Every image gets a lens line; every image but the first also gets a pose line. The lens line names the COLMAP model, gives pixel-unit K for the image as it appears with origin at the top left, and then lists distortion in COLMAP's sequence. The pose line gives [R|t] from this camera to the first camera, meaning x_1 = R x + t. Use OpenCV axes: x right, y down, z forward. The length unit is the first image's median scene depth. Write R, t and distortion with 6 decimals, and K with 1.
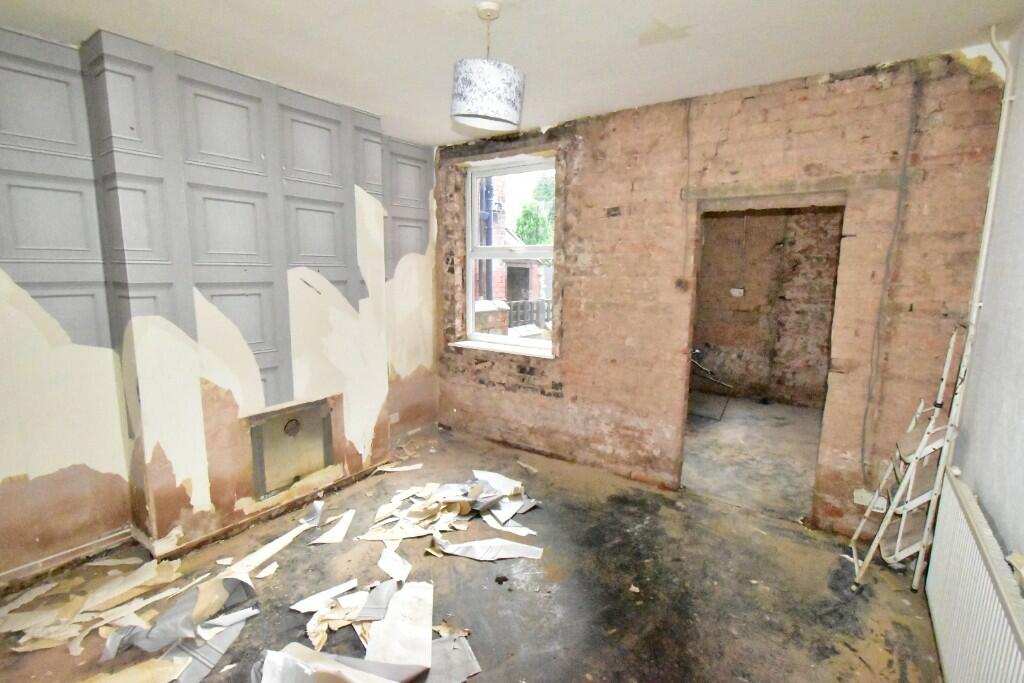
lens RADIAL K [[481.0, 0, 512.0], [0, 481.0, 341.5], [0, 0, 1]] dist [0.000288, -0.000113]
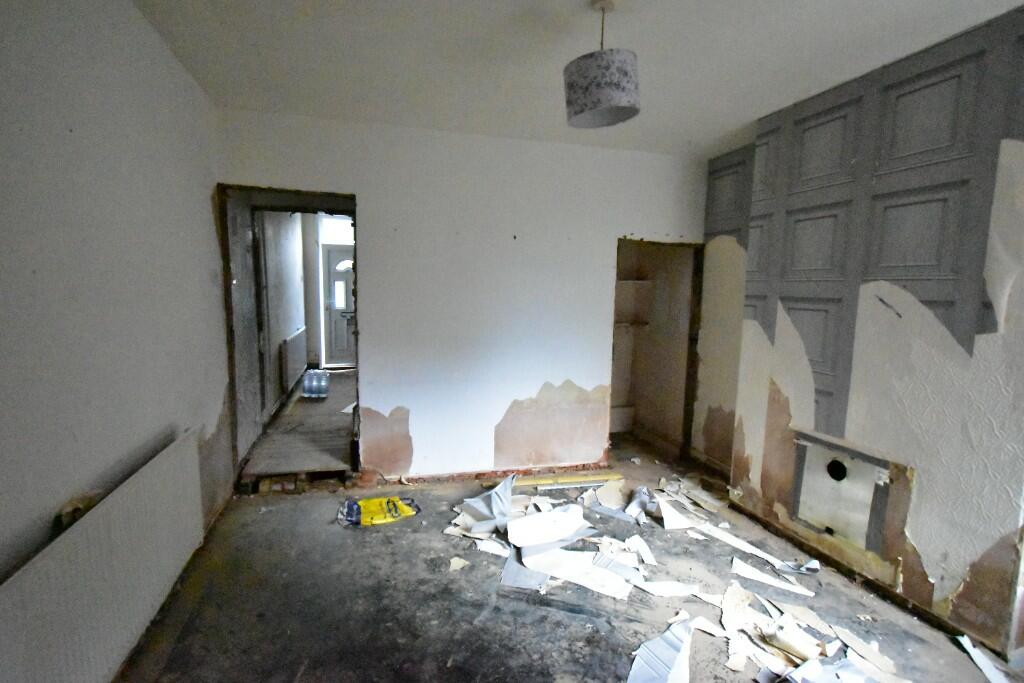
lens RADIAL K [[481.0, 0, 512.0], [0, 481.0, 341.5], [0, 0, 1]] dist [0.000288, -0.000113]
pose [[-0.603399, 0.064768, -0.794805, 0.593429], [-0.150455, 0.969549, 0.193230, -0.128162], [0.783117, 0.236178, -0.575280, 1.067457]]
